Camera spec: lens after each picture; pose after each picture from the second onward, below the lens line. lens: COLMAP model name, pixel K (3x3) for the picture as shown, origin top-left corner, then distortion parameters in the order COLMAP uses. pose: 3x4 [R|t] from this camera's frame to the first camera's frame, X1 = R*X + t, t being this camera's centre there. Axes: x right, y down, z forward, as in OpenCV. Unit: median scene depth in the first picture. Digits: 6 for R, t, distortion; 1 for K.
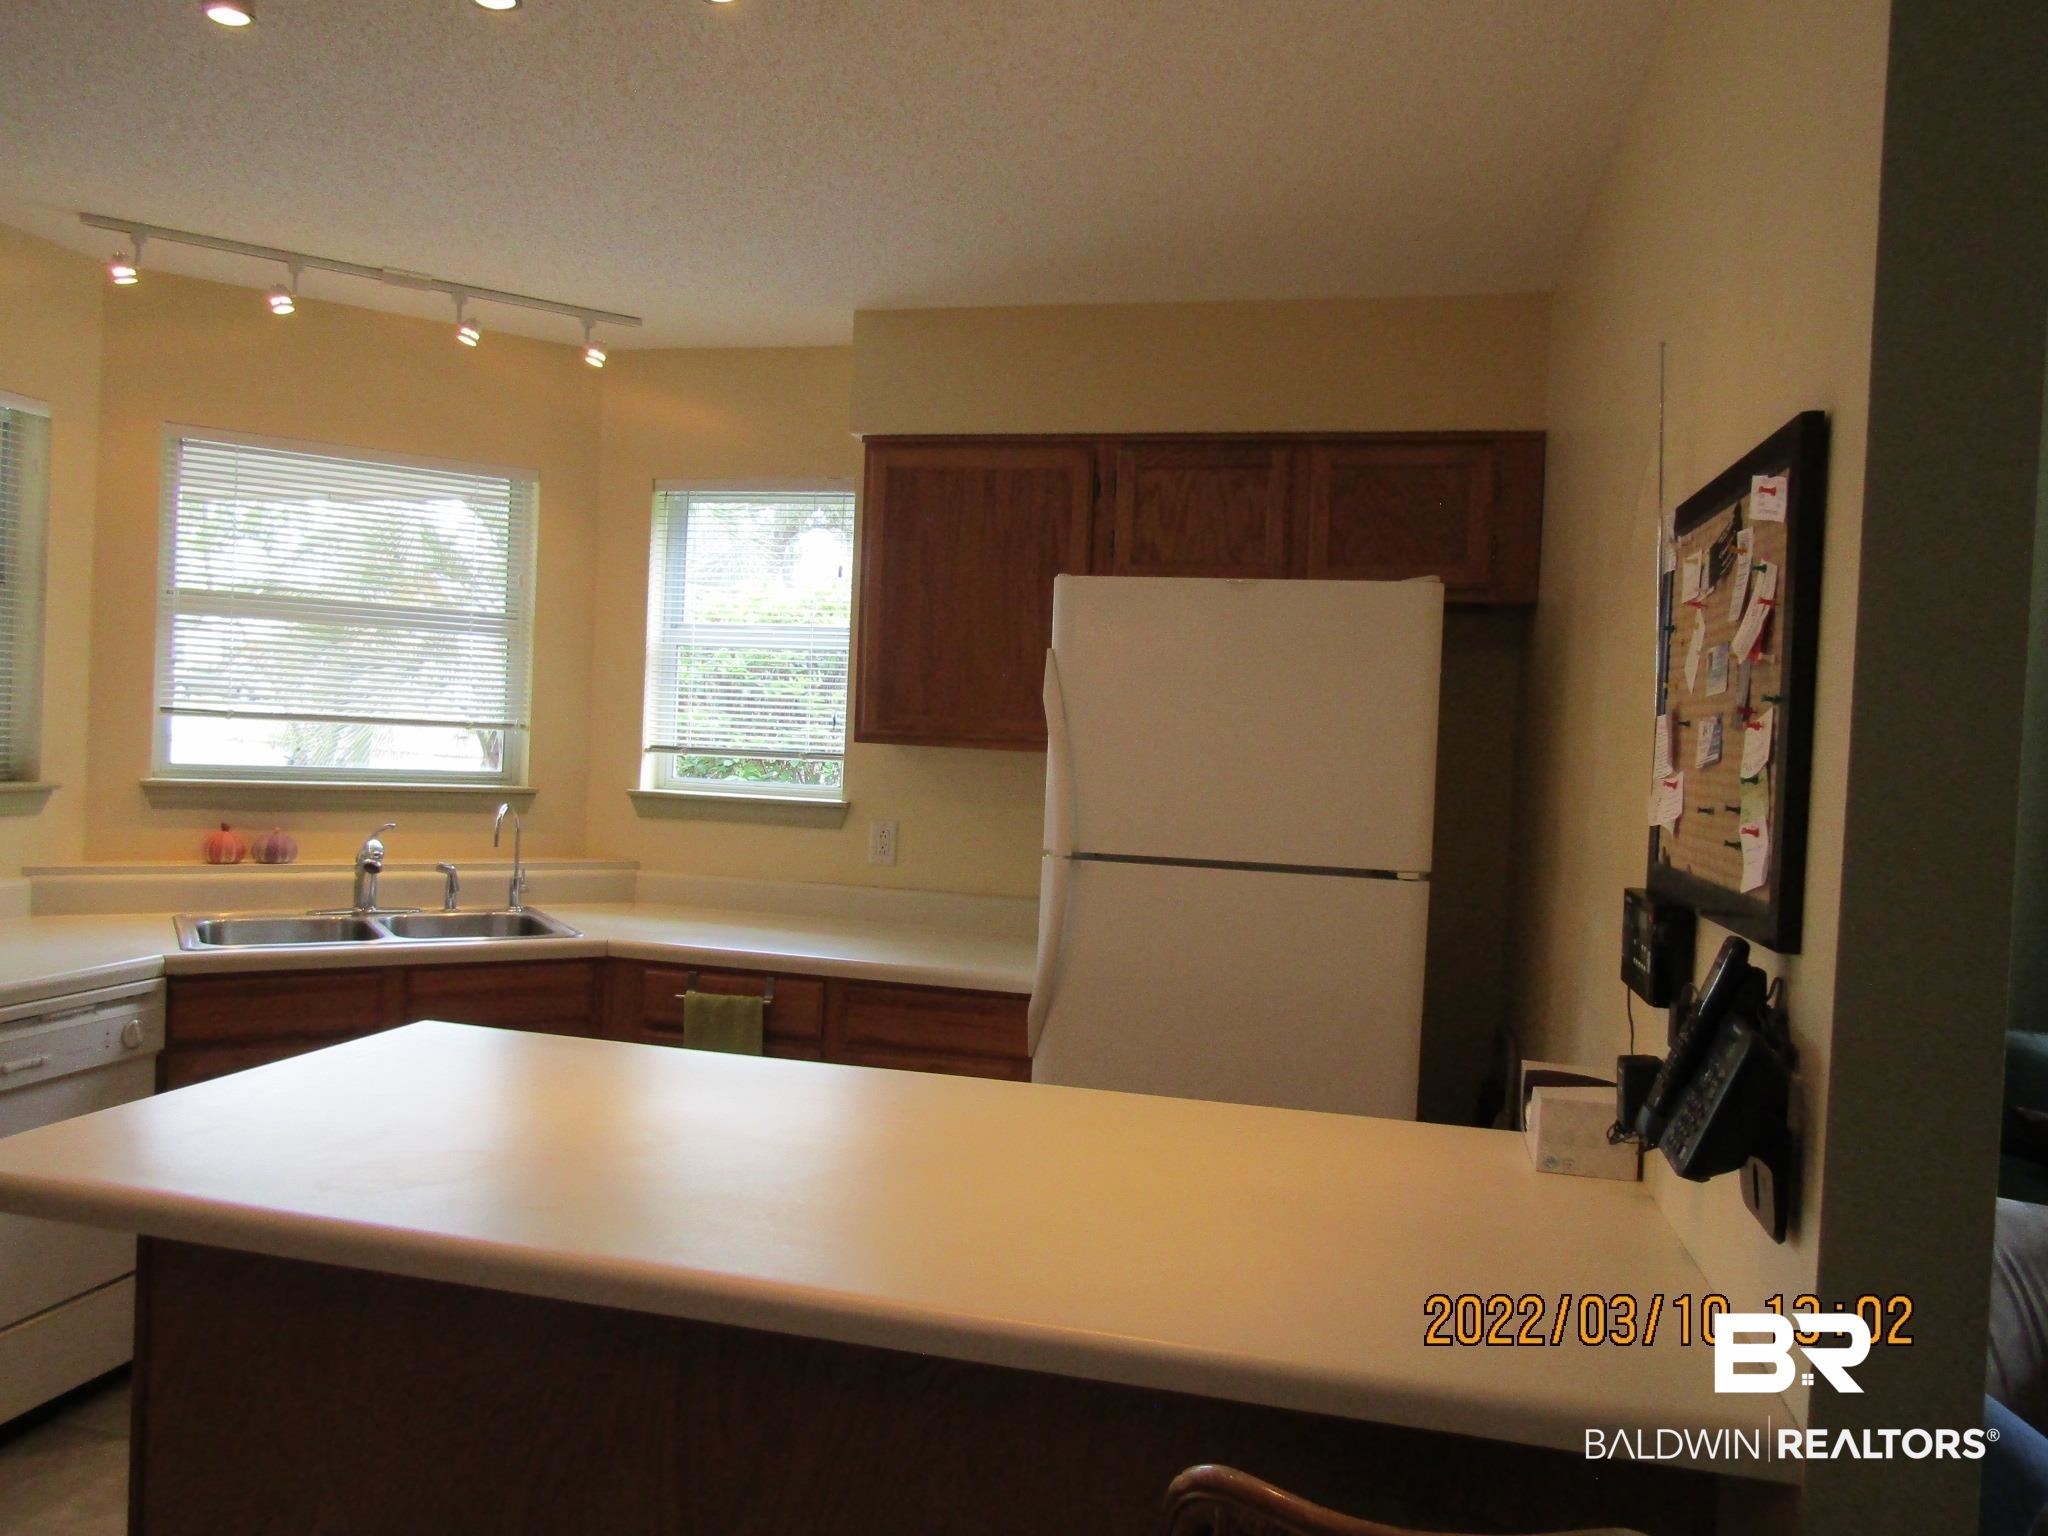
lens RADIAL K [[1460.3, 0, 1029.5], [0, 1460.3, 761.6], [0, 0, 1]] dist [-0.002585, -0.006188]
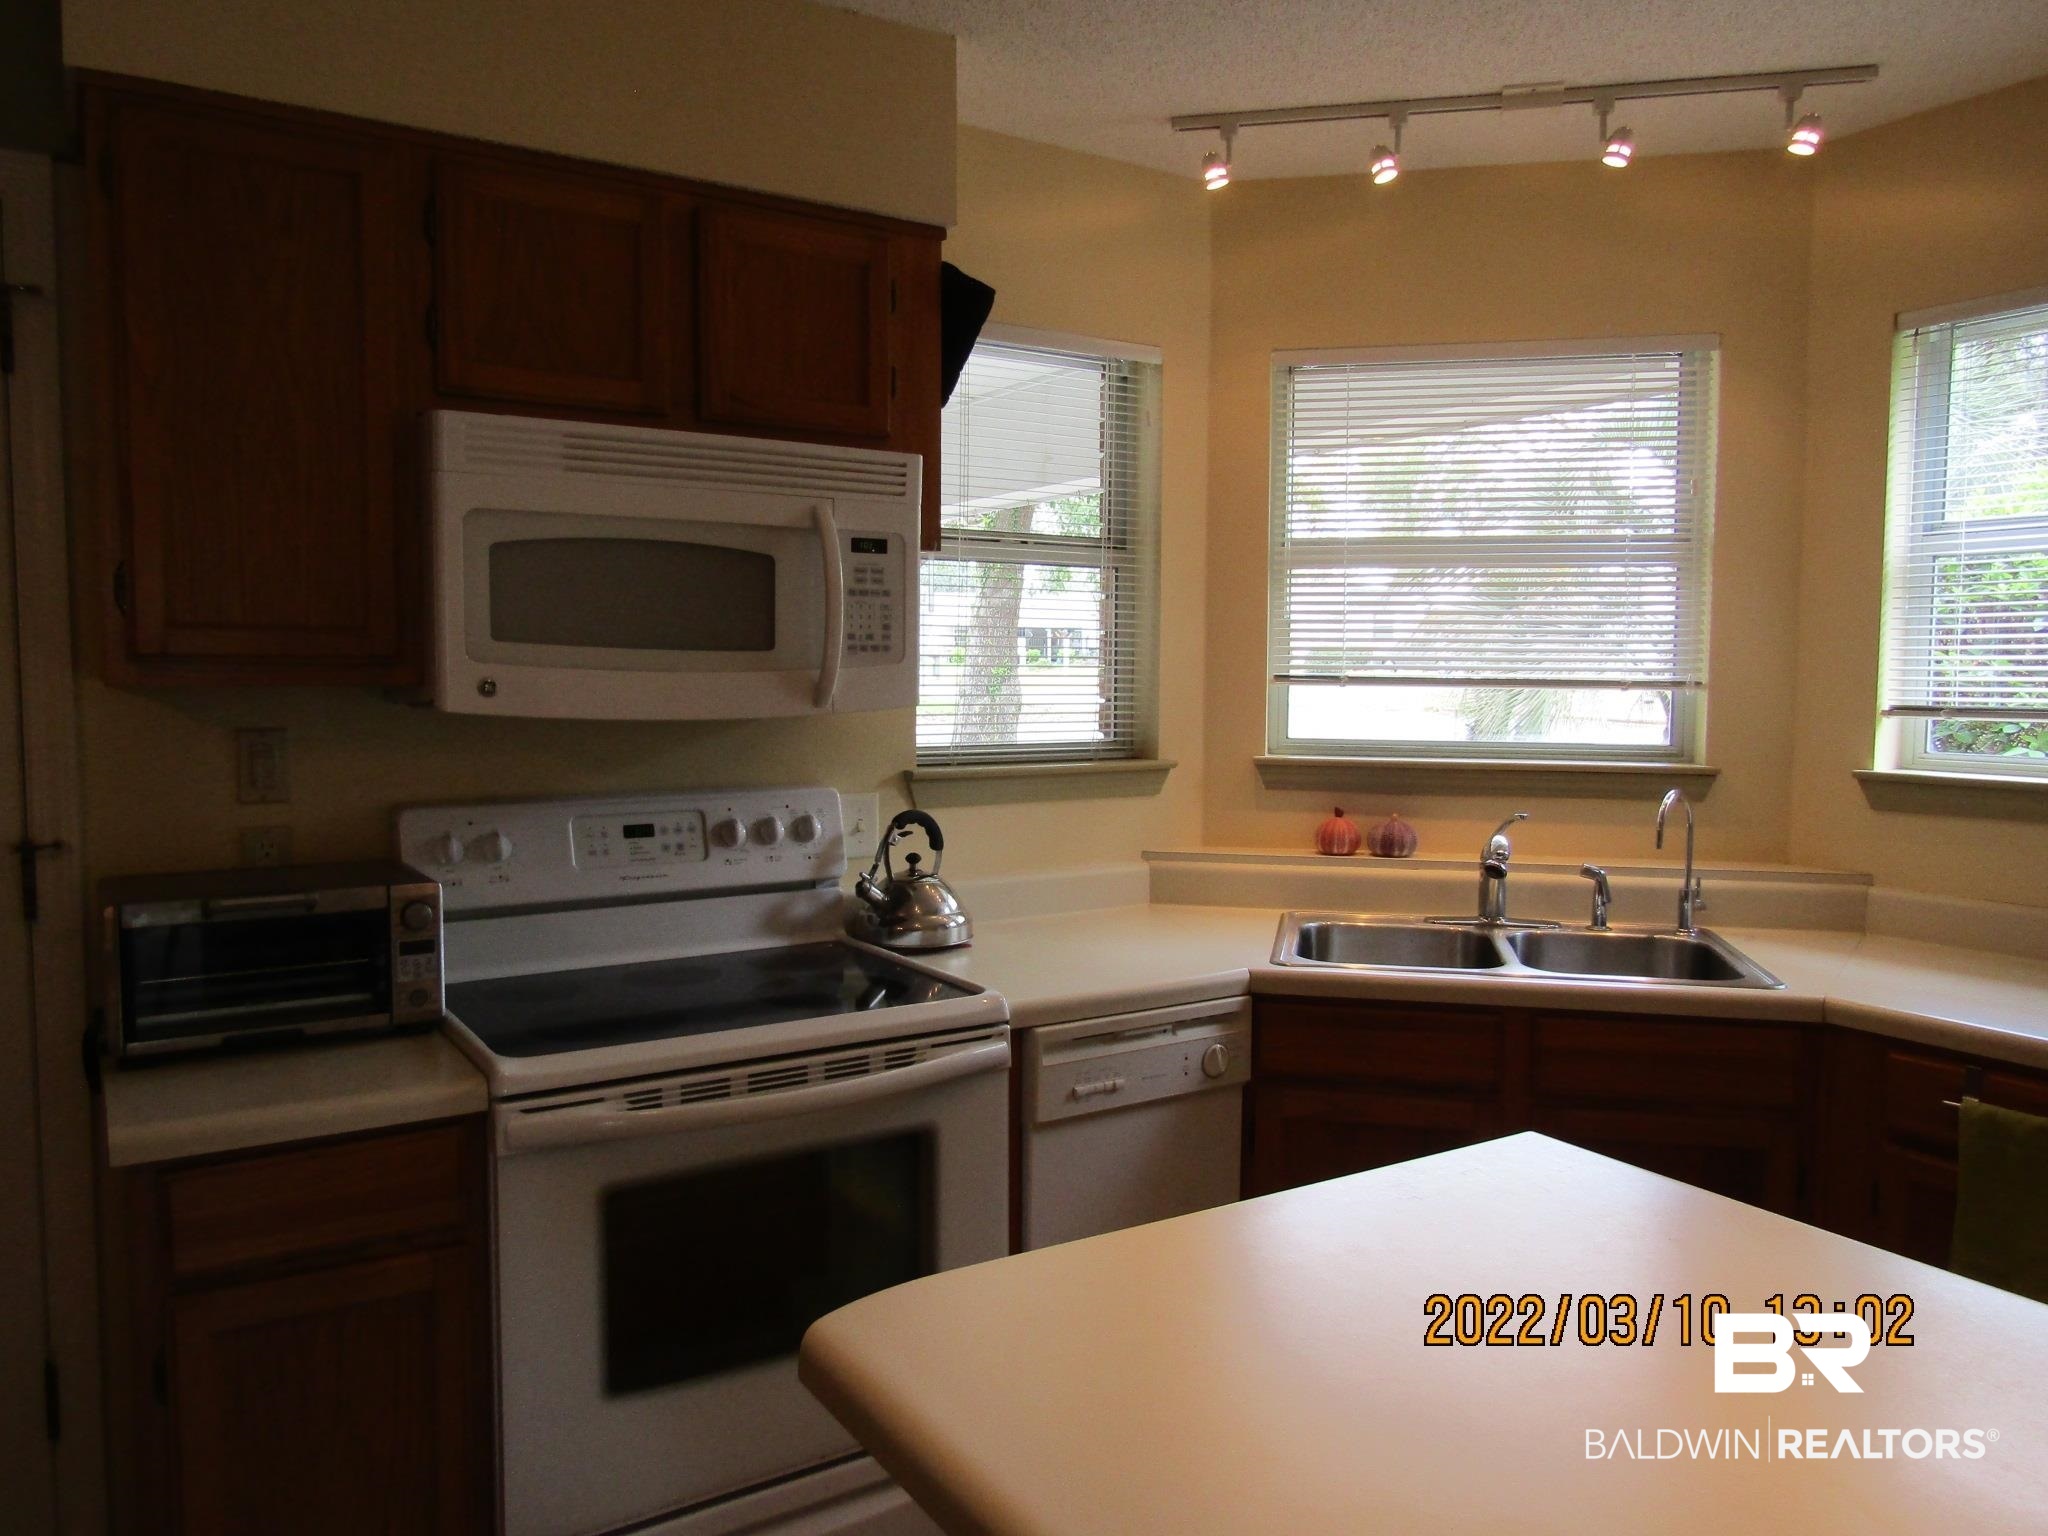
lens RADIAL K [[1469.7, 0, 1034.2], [0, 1469.7, 765.3], [0, 0, 1]] dist [-0.005372, -0.000178]
pose [[0.717736, 0.005425, -0.696294, -0.075790], [0.012949, 0.999693, 0.021137, -0.003176], [0.696195, -0.024187, 0.717445, 0.248735]]
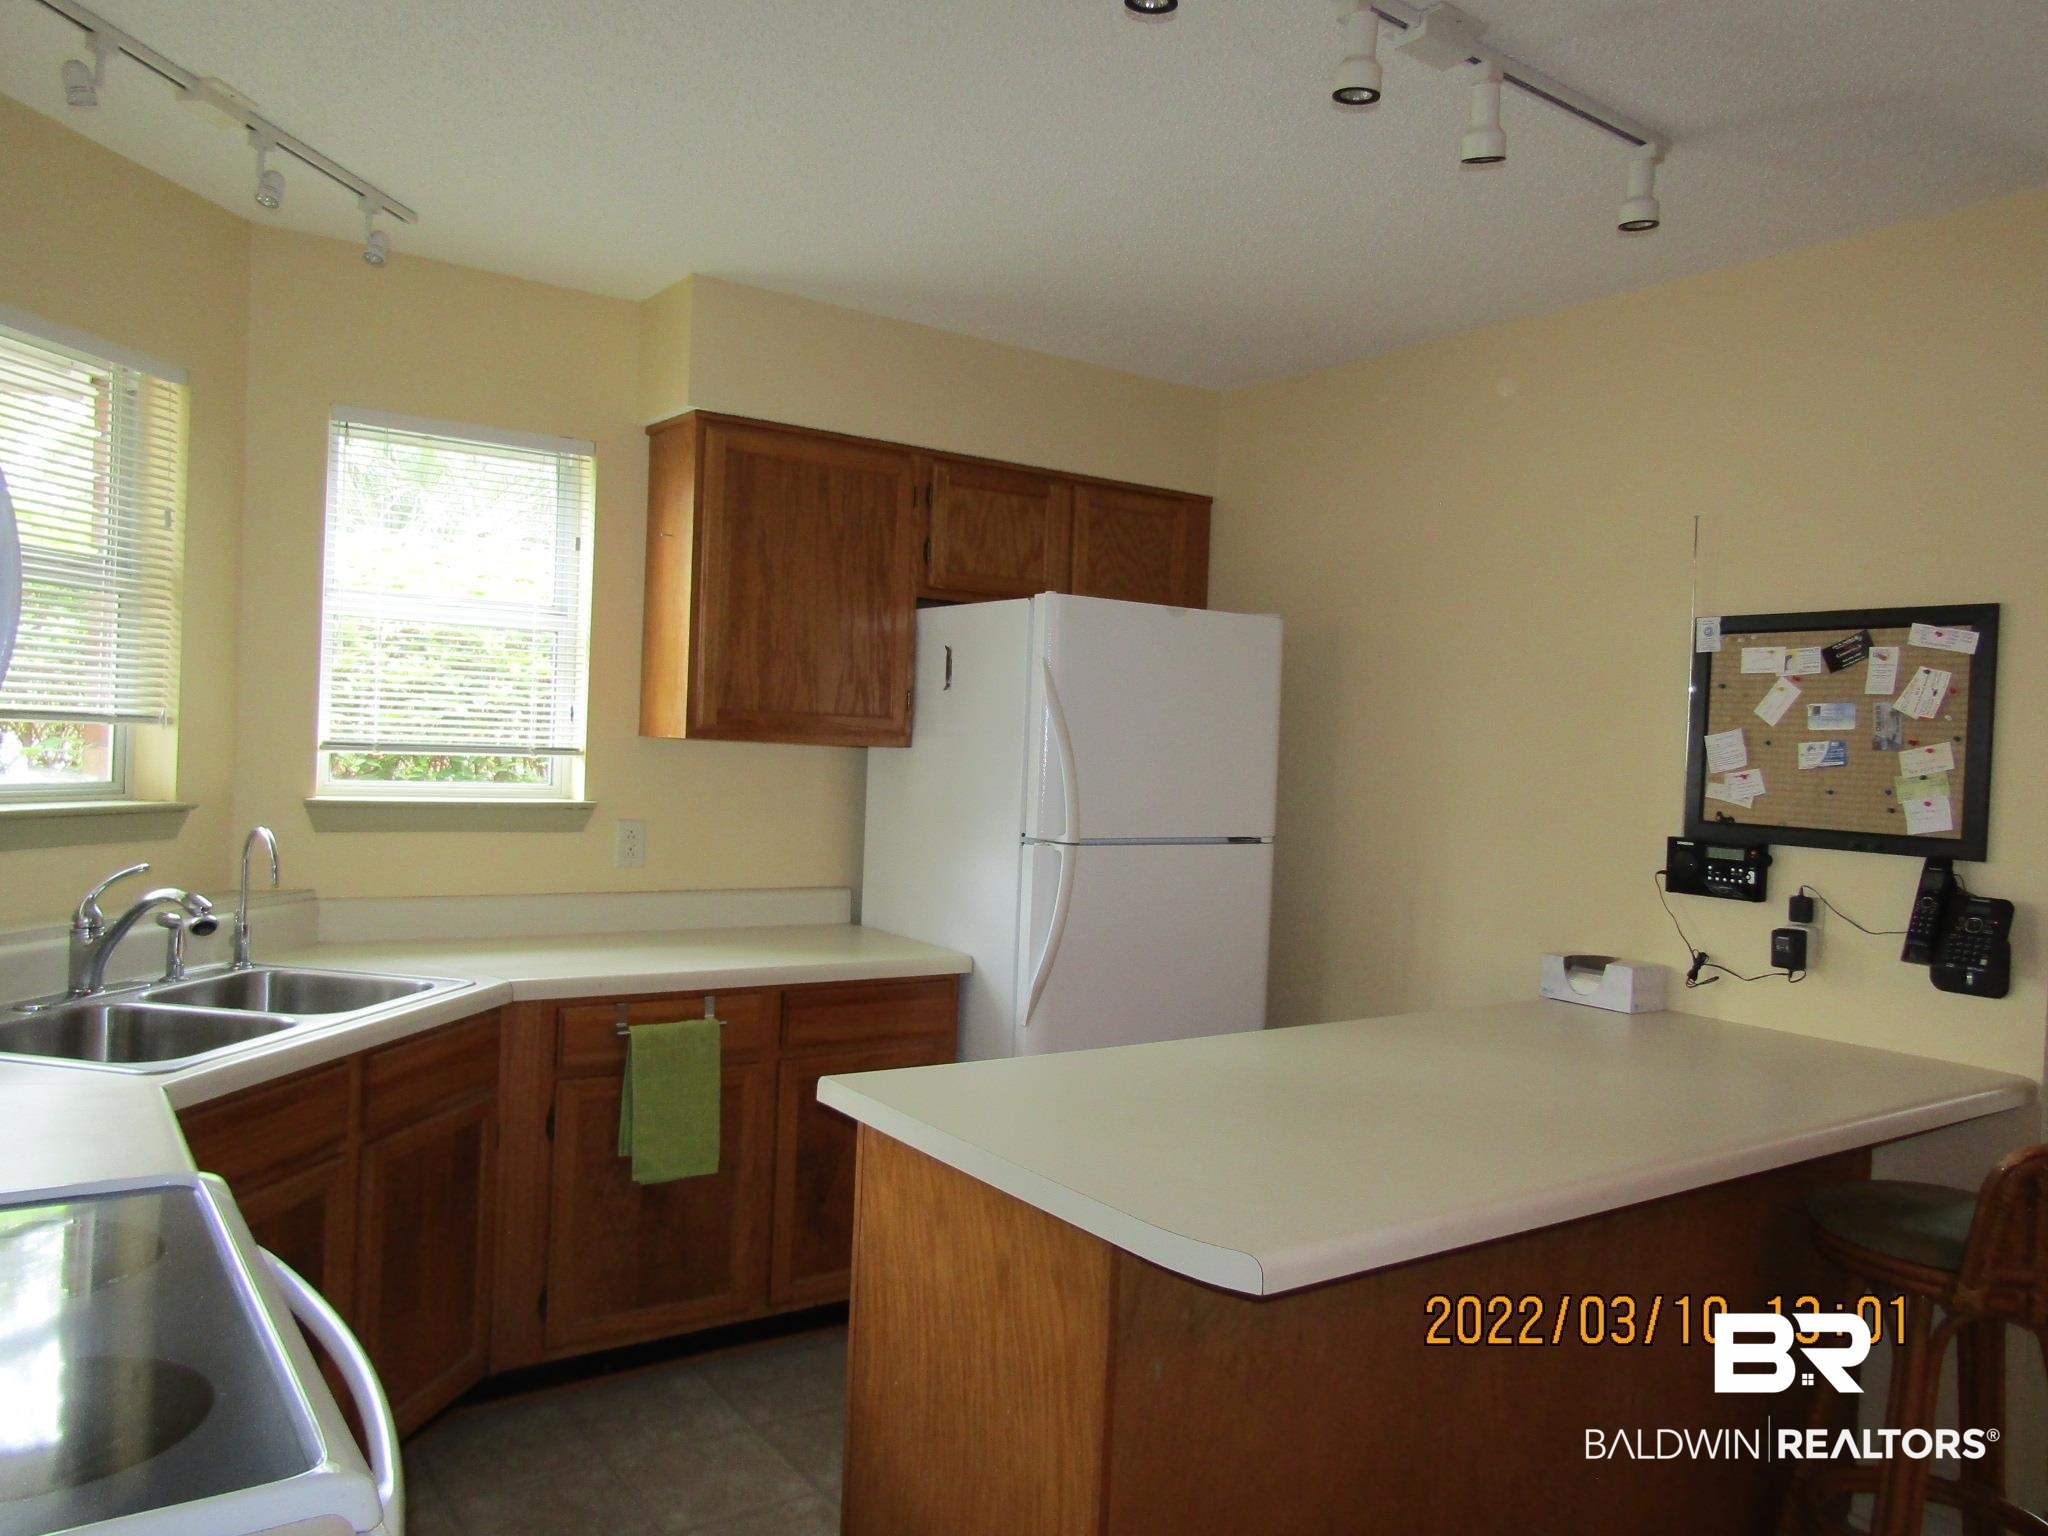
lens RADIAL K [[1469.7, 0, 1034.2], [0, 1469.7, 765.3], [0, 0, 1]] dist [-0.005372, -0.000178]
pose [[0.674085, -0.028514, 0.738103, -0.658027], [0.002215, 0.999328, 0.036583, -0.029470], [-0.738651, -0.023025, 0.673695, 0.201060]]
